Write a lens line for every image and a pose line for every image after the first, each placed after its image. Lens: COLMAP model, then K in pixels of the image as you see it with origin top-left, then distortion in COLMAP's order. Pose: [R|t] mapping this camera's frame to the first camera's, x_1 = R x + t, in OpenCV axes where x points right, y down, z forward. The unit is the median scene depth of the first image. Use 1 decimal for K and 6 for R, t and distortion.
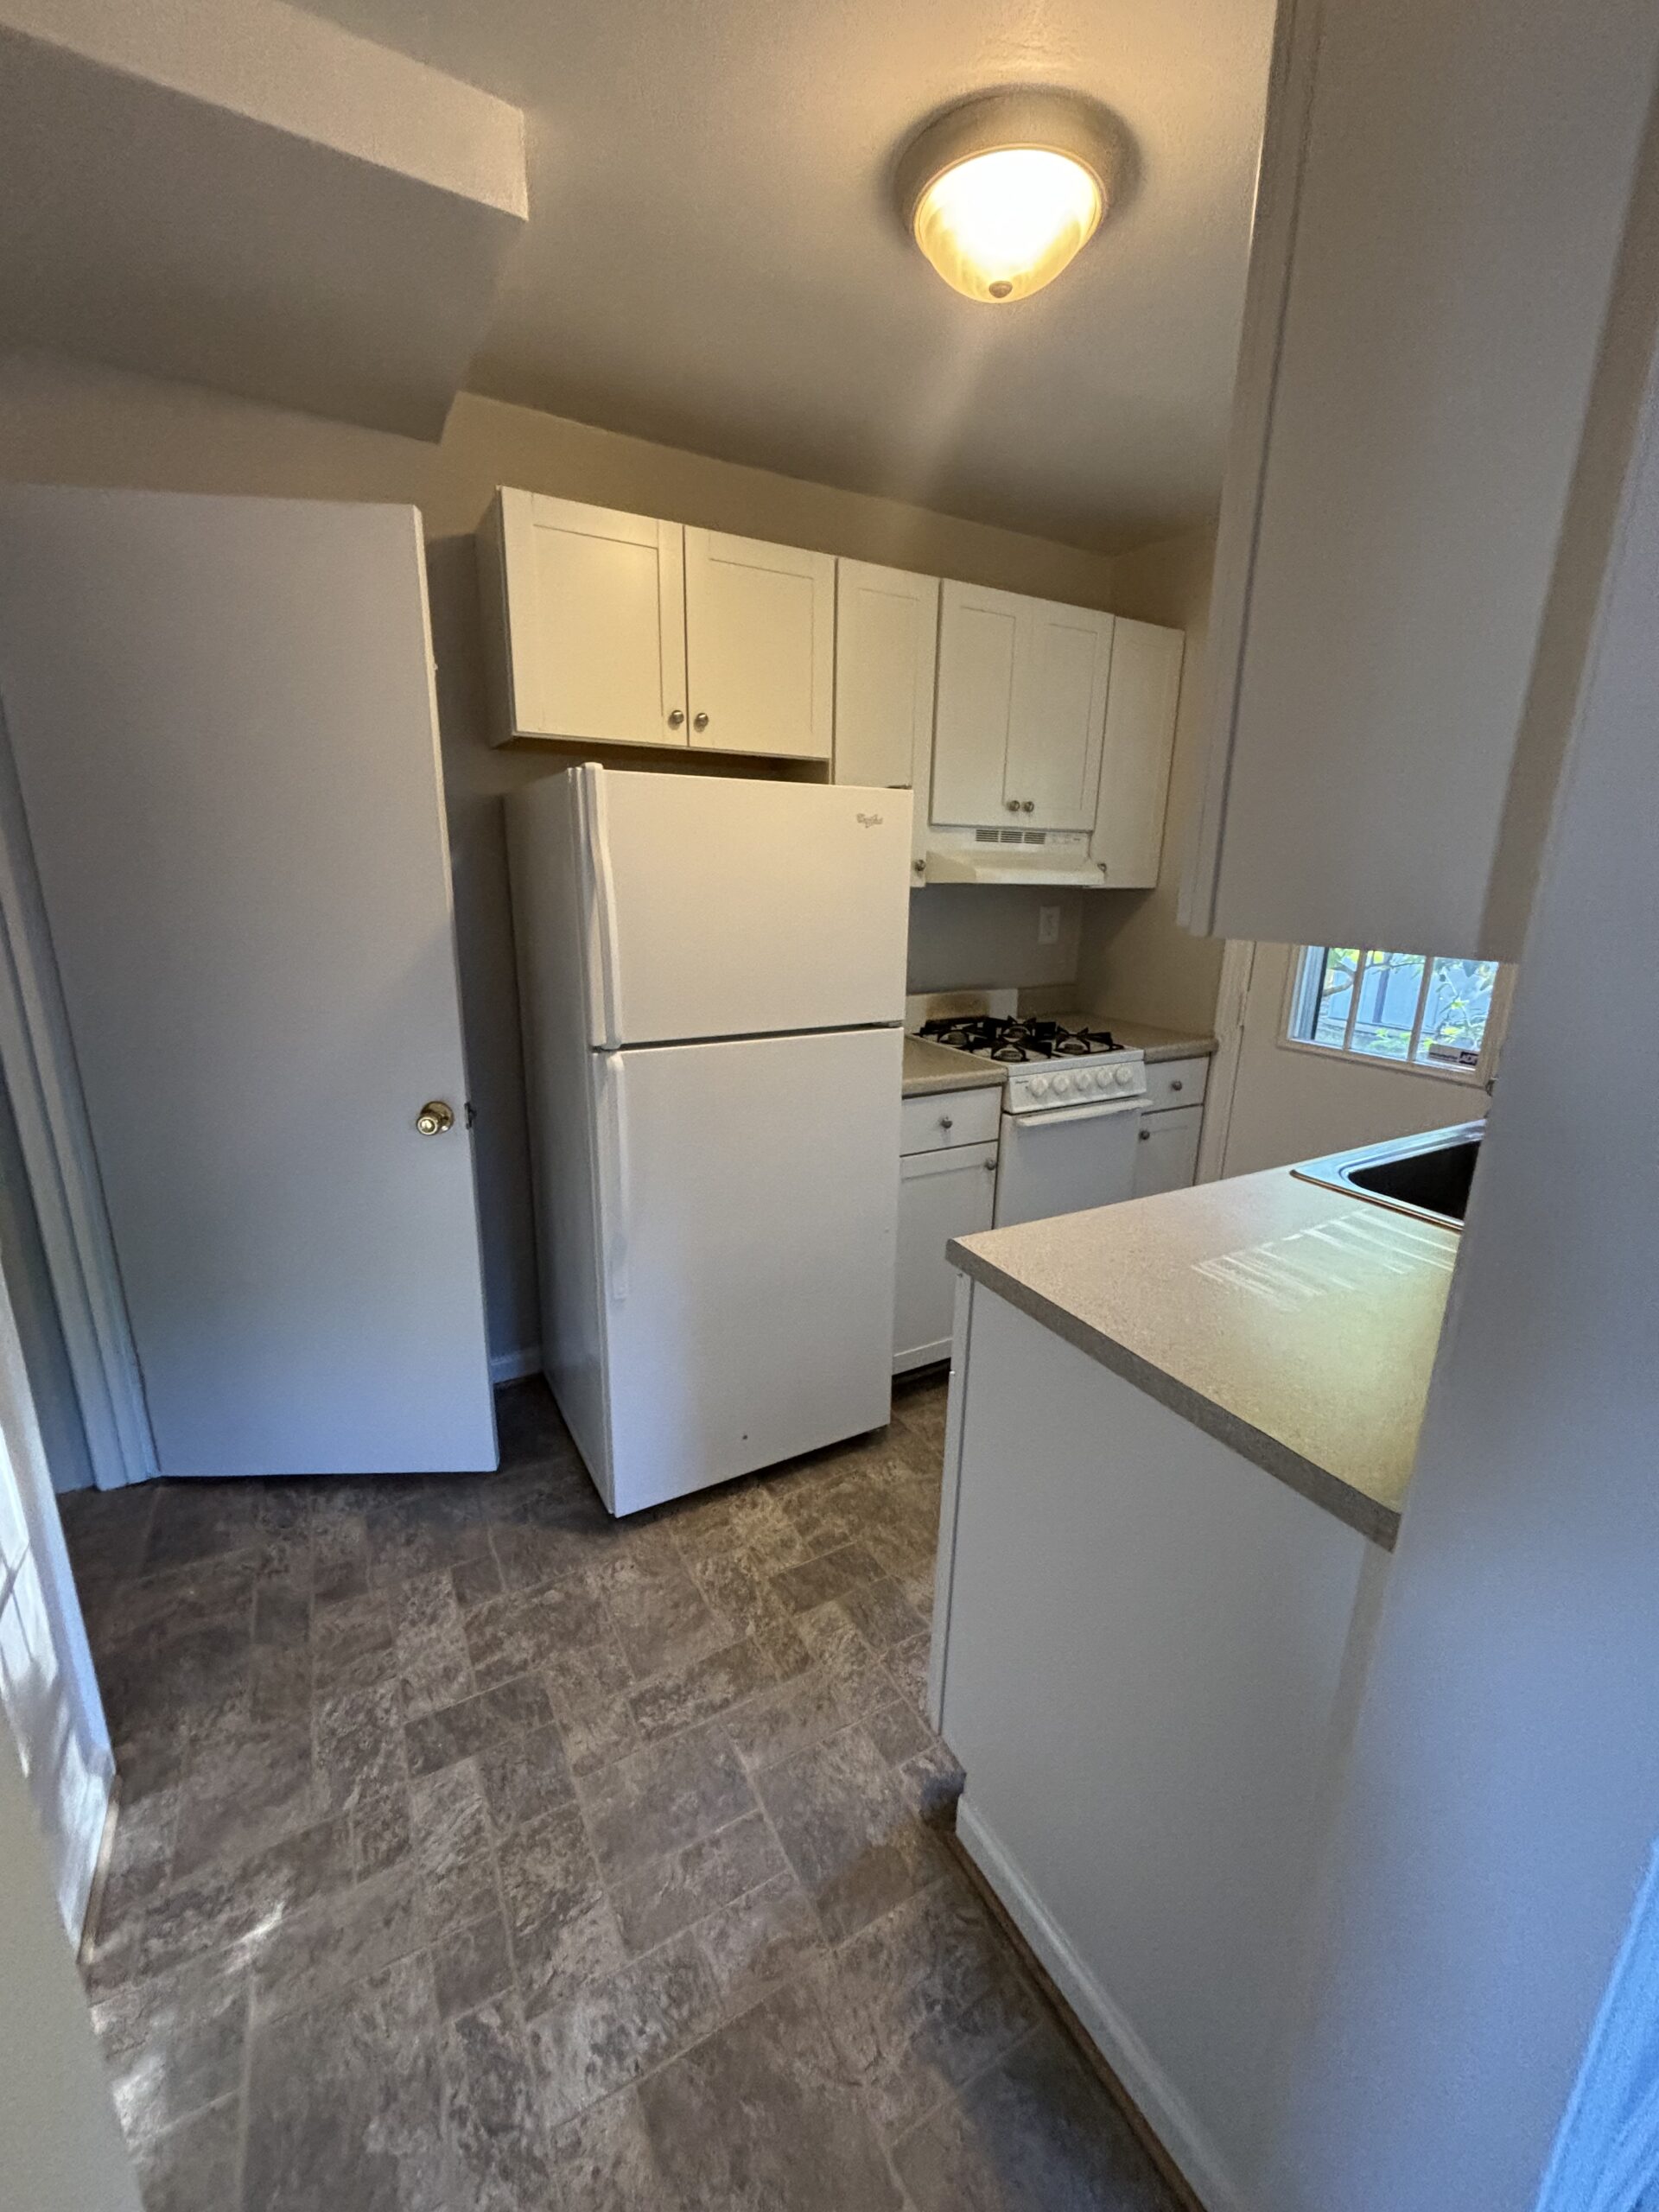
lens RADIAL K [[893.6, 0, 831.7], [0, 893.6, 1100.5], [0, 0, 1]] dist [0.001682, 0.000174]
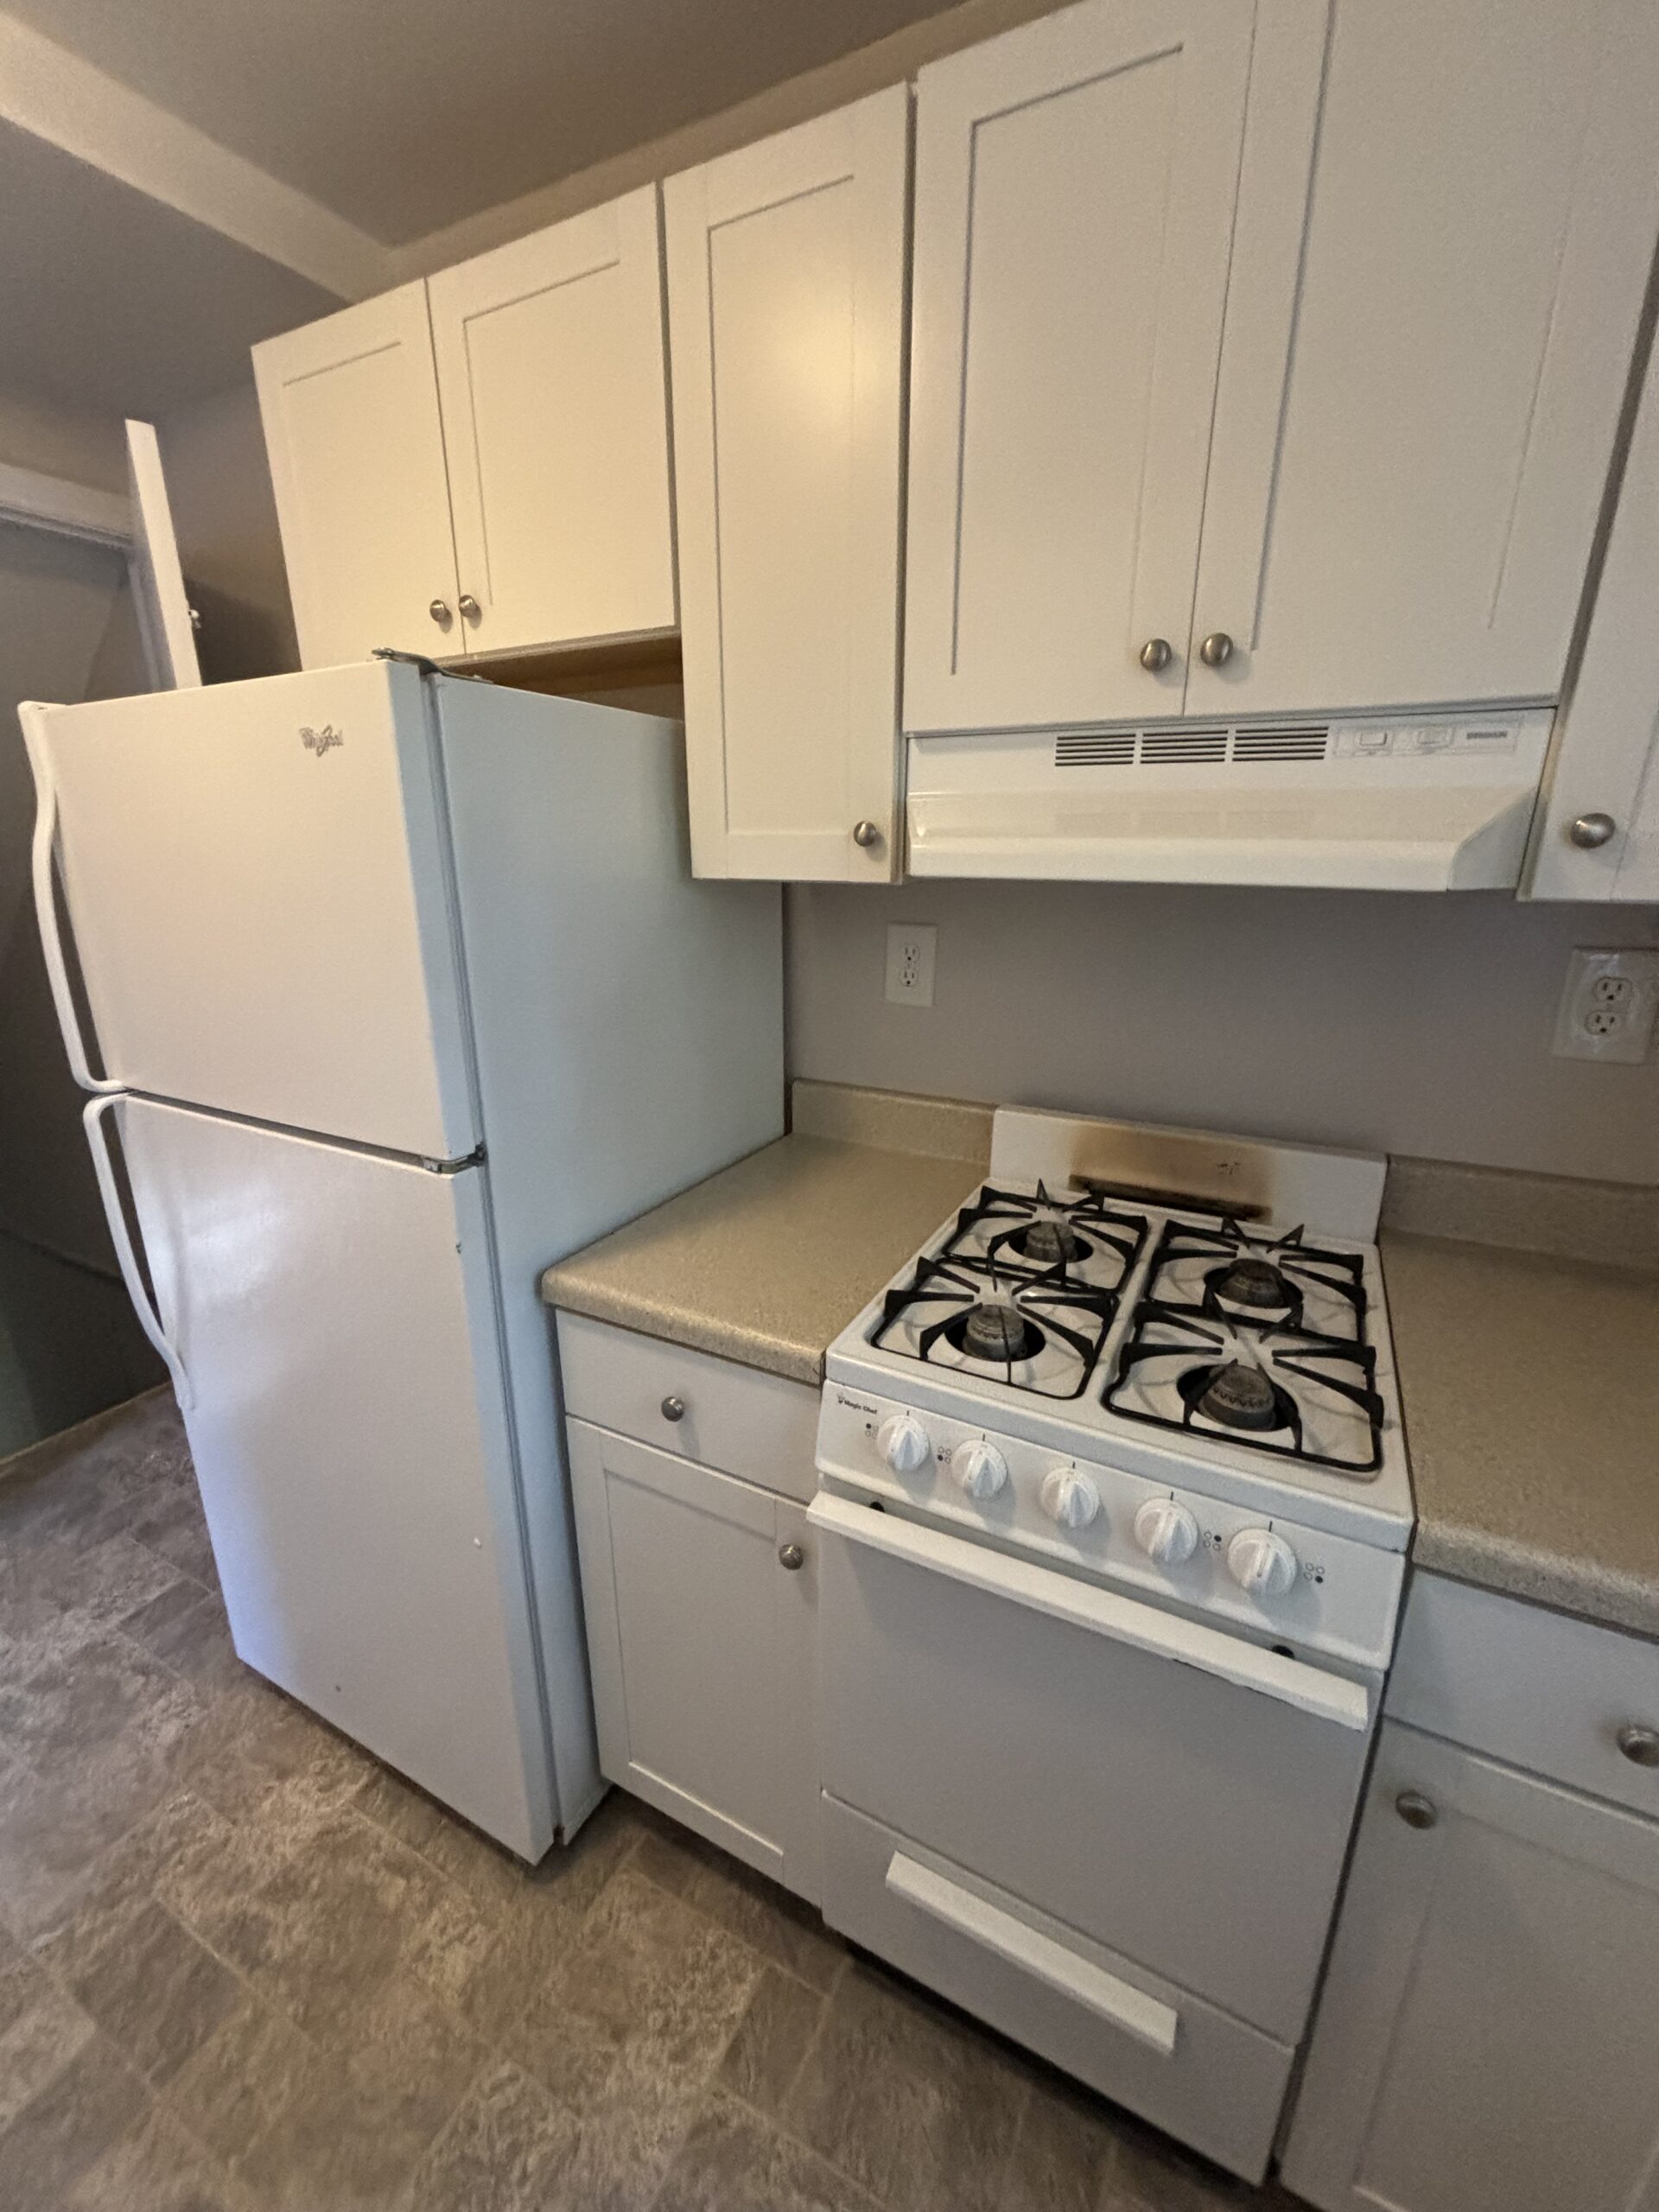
lens RADIAL K [[893.6, 0, 826.4], [0, 893.6, 1100.7], [0, 0, 1]] dist [0.001682, 0.000174]
pose [[0.534991, 0.215492, -0.816914, 0.457623], [-0.206733, 0.970920, 0.120729, -0.175726], [0.819174, 0.104294, 0.563983, 0.713241]]
